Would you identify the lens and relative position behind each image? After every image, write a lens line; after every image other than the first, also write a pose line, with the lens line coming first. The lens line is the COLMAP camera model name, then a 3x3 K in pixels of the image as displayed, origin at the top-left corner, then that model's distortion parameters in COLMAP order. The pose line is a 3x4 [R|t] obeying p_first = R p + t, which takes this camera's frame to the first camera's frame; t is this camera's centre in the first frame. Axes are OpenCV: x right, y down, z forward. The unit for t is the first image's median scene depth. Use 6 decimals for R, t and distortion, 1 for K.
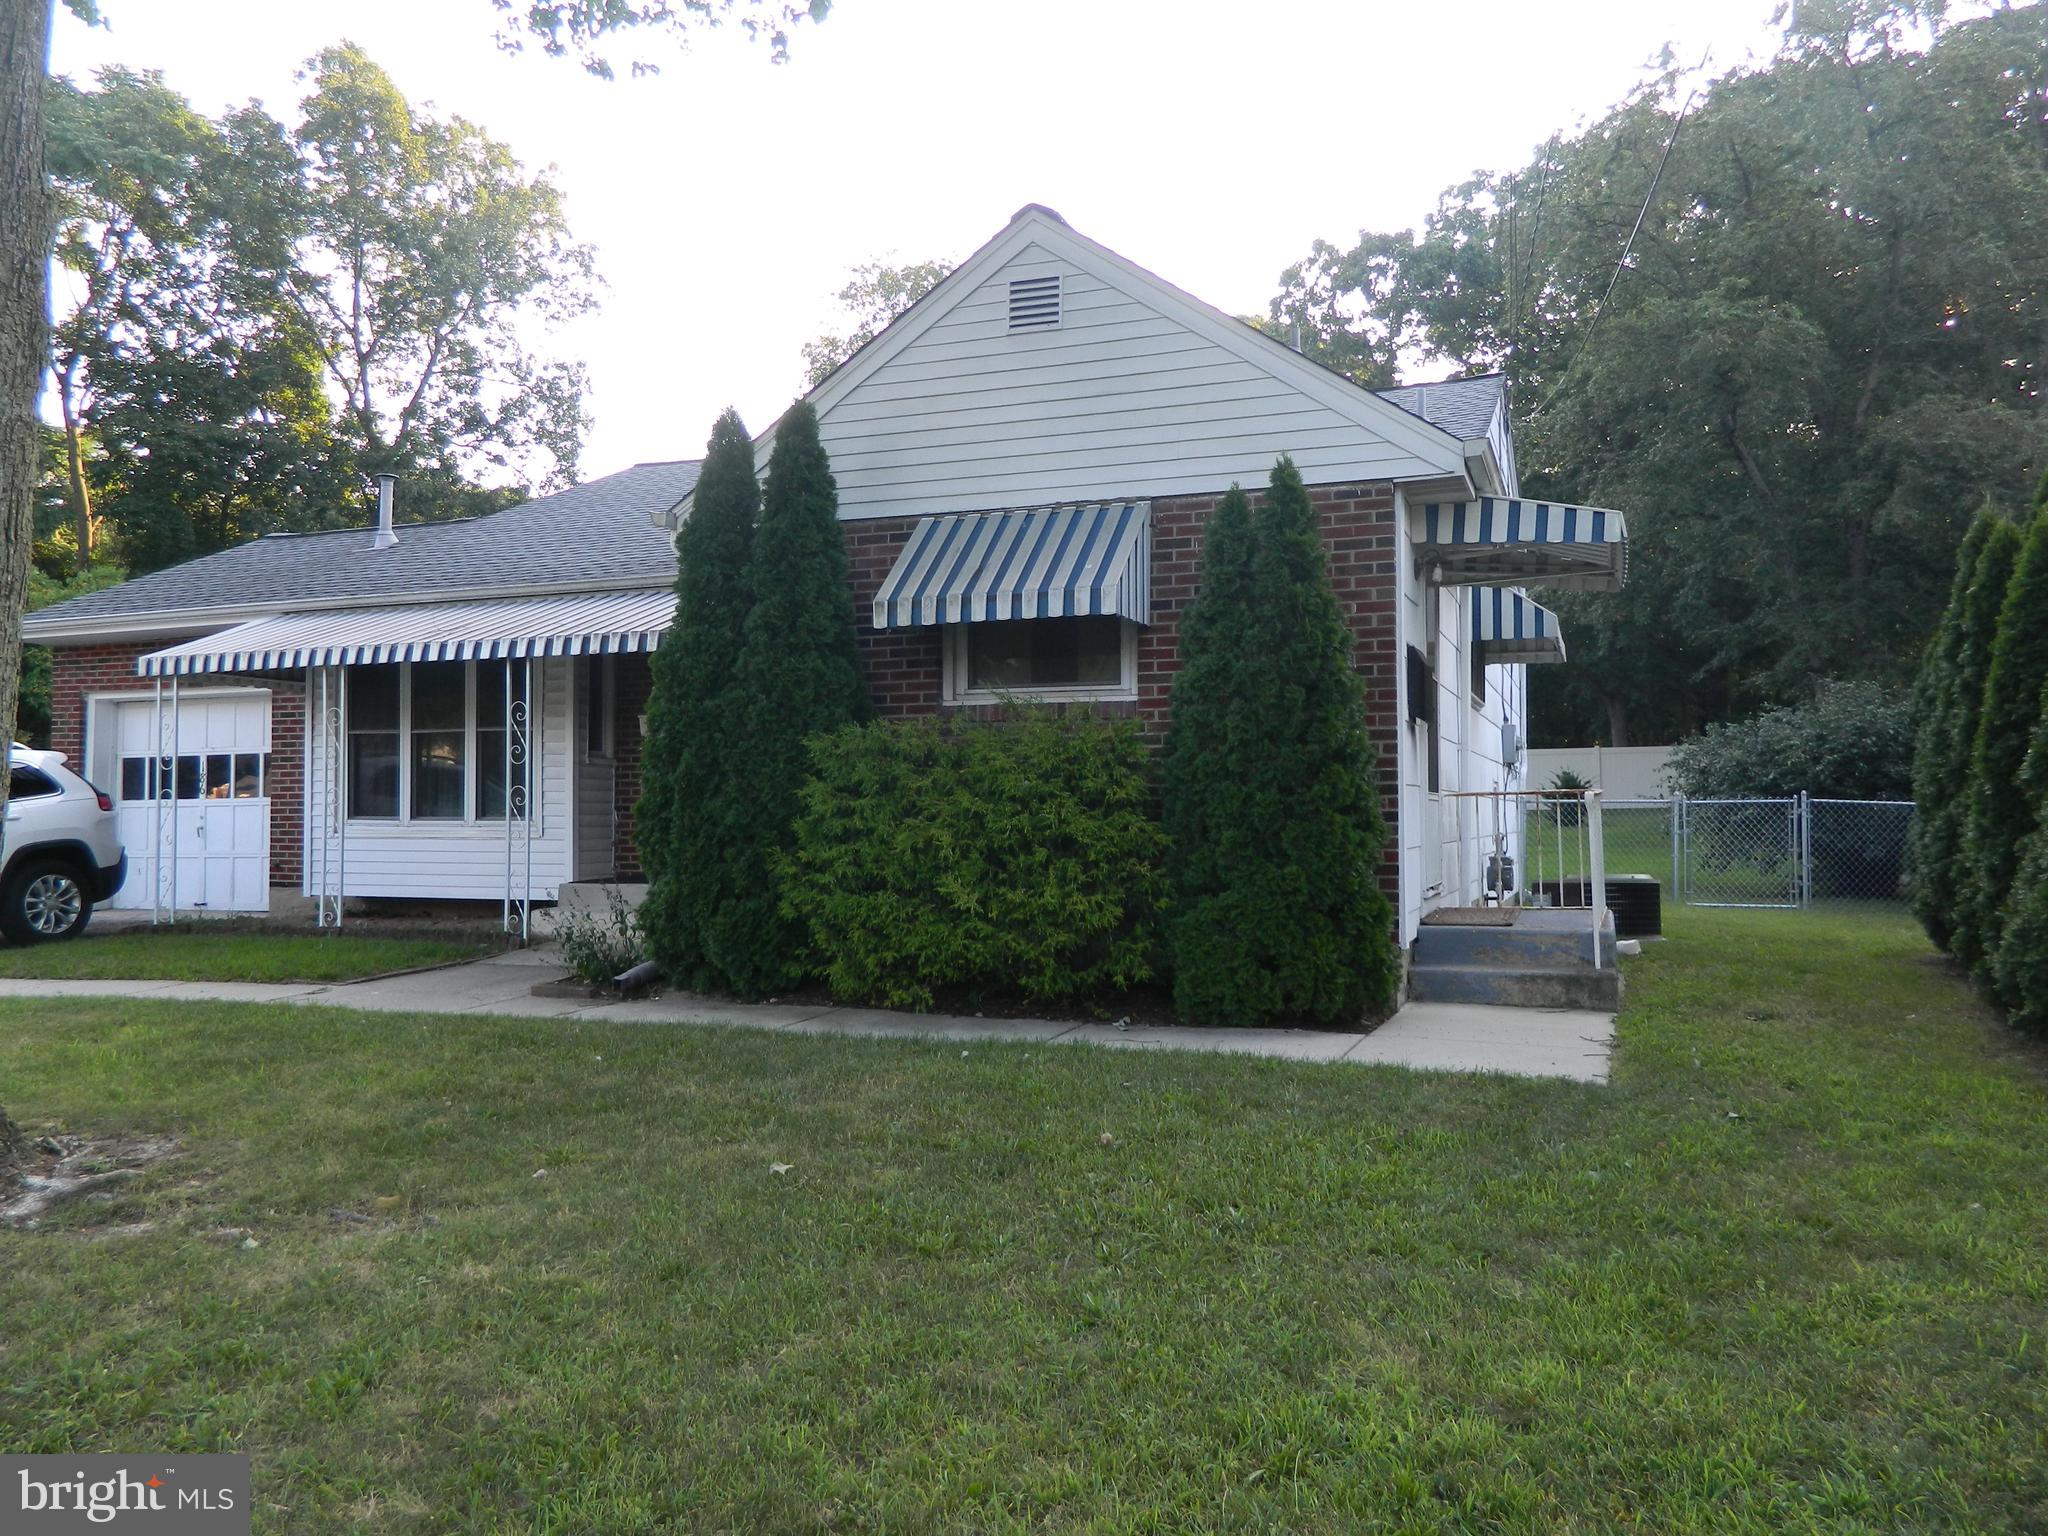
lens RADIAL K [[1500.4, 0, 1024.0], [0, 1500.4, 768.0], [0, 0, 1]] dist [0.002712, -0.001170]
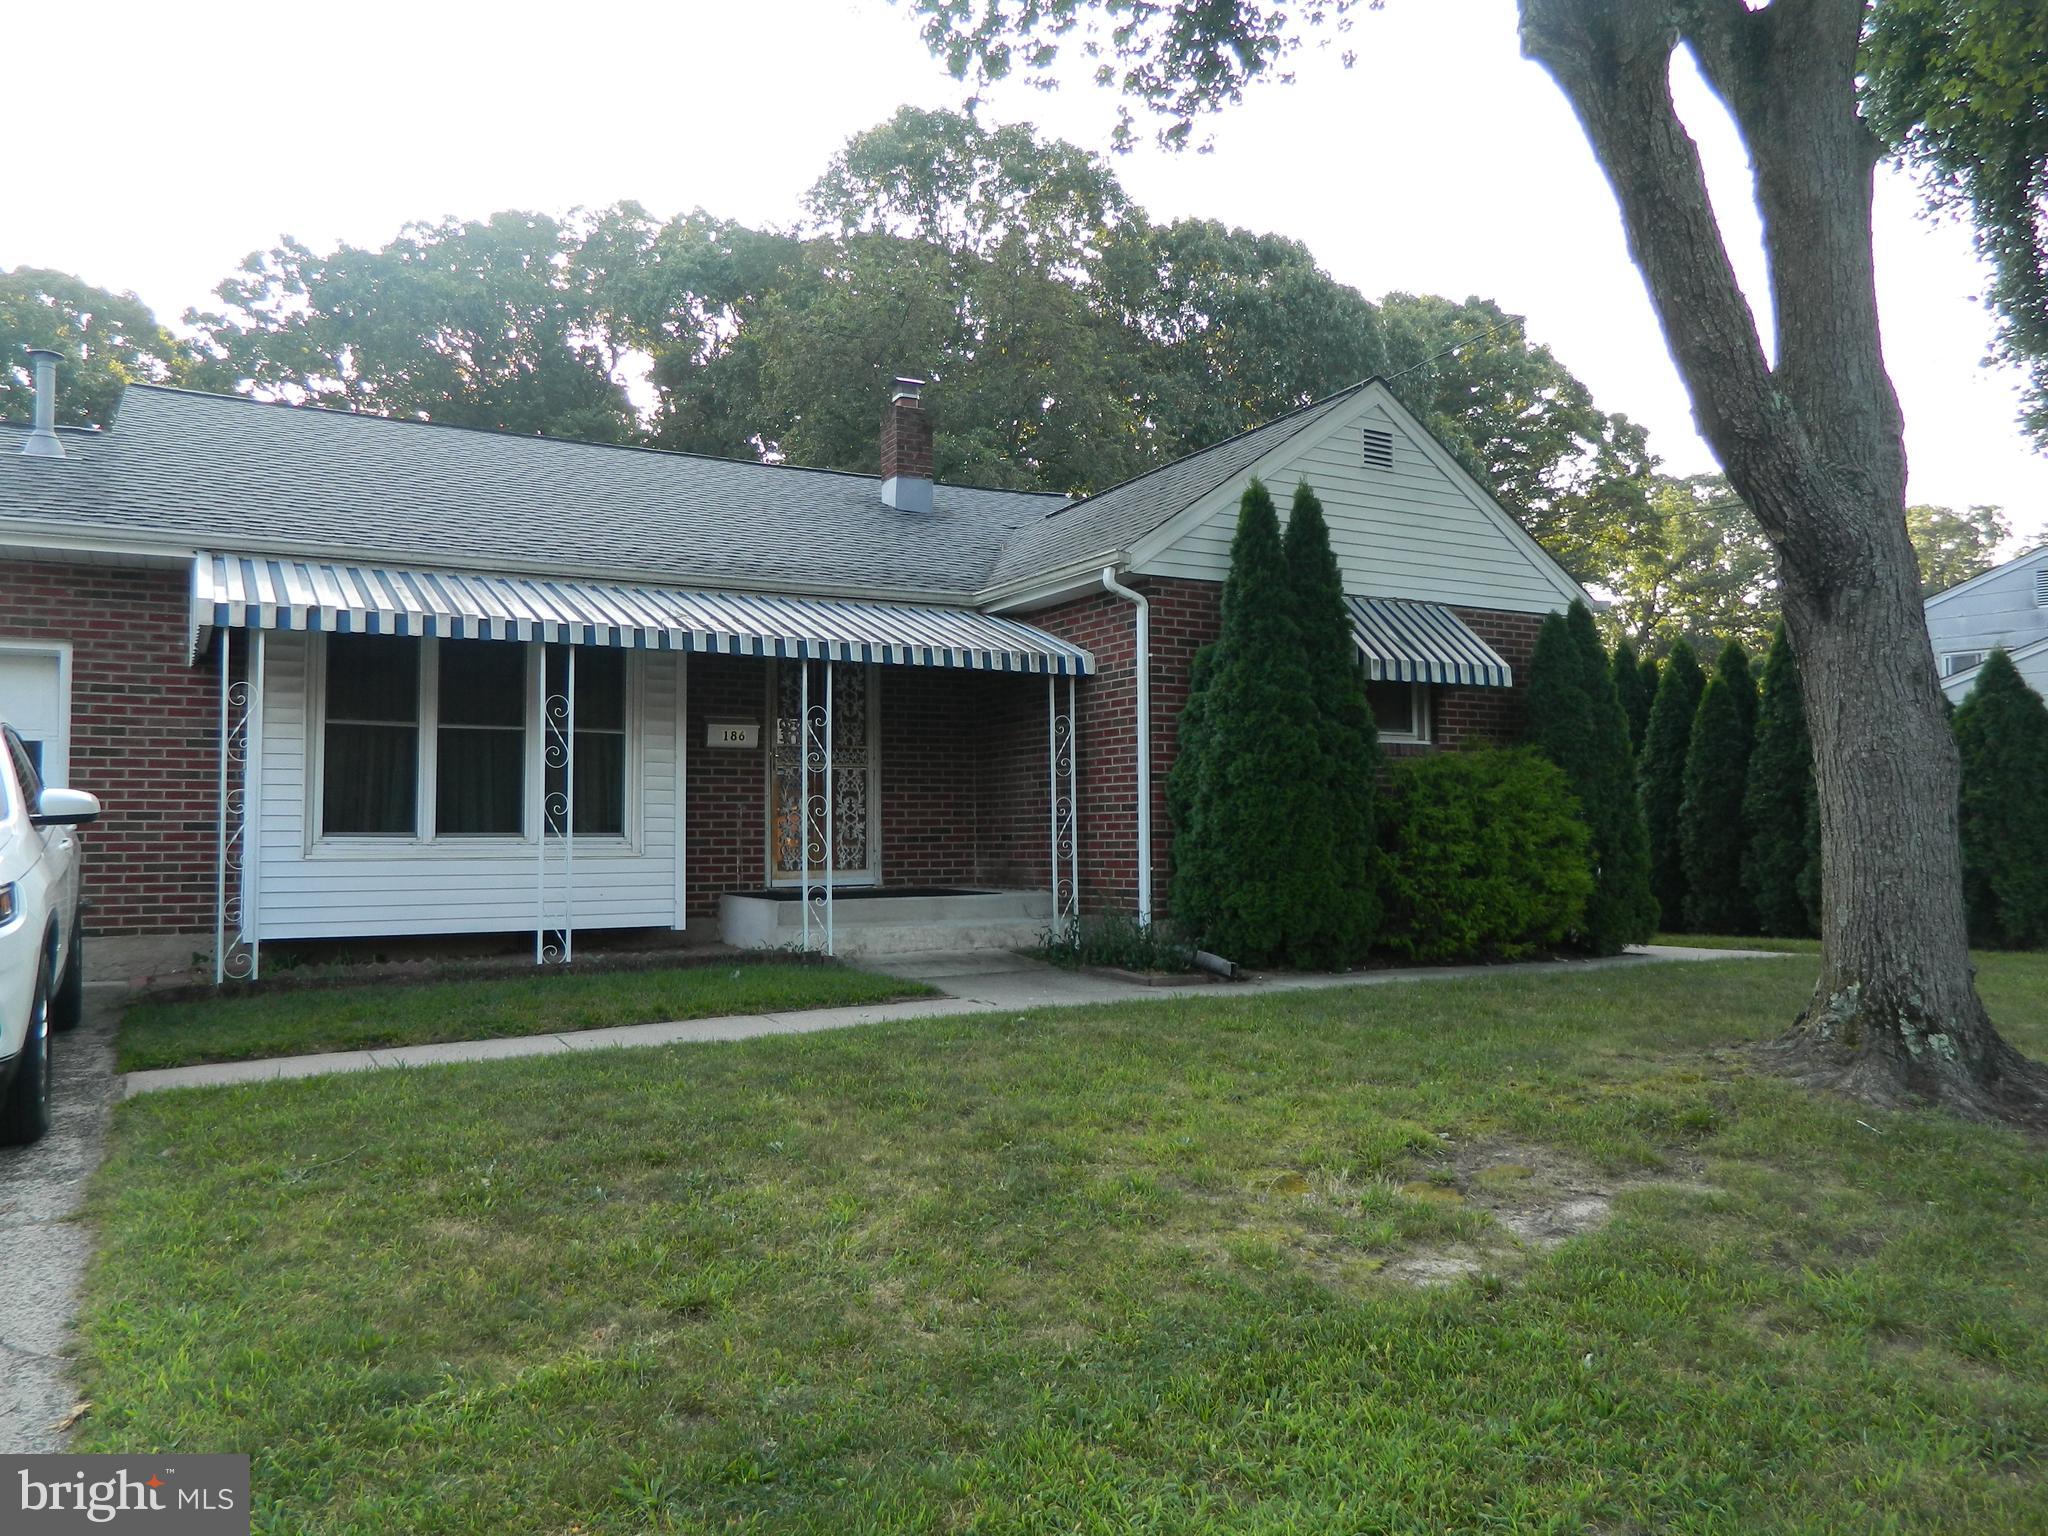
lens RADIAL K [[1500.4, 0, 1024.0], [0, 1500.4, 768.0], [0, 0, 1]] dist [0.002712, -0.001170]
pose [[0.647996, 0.042948, 0.760432, -0.817211], [-0.016879, 0.998973, -0.042038, 0.027456], [-0.761457, 0.014405, 0.648055, 0.246415]]
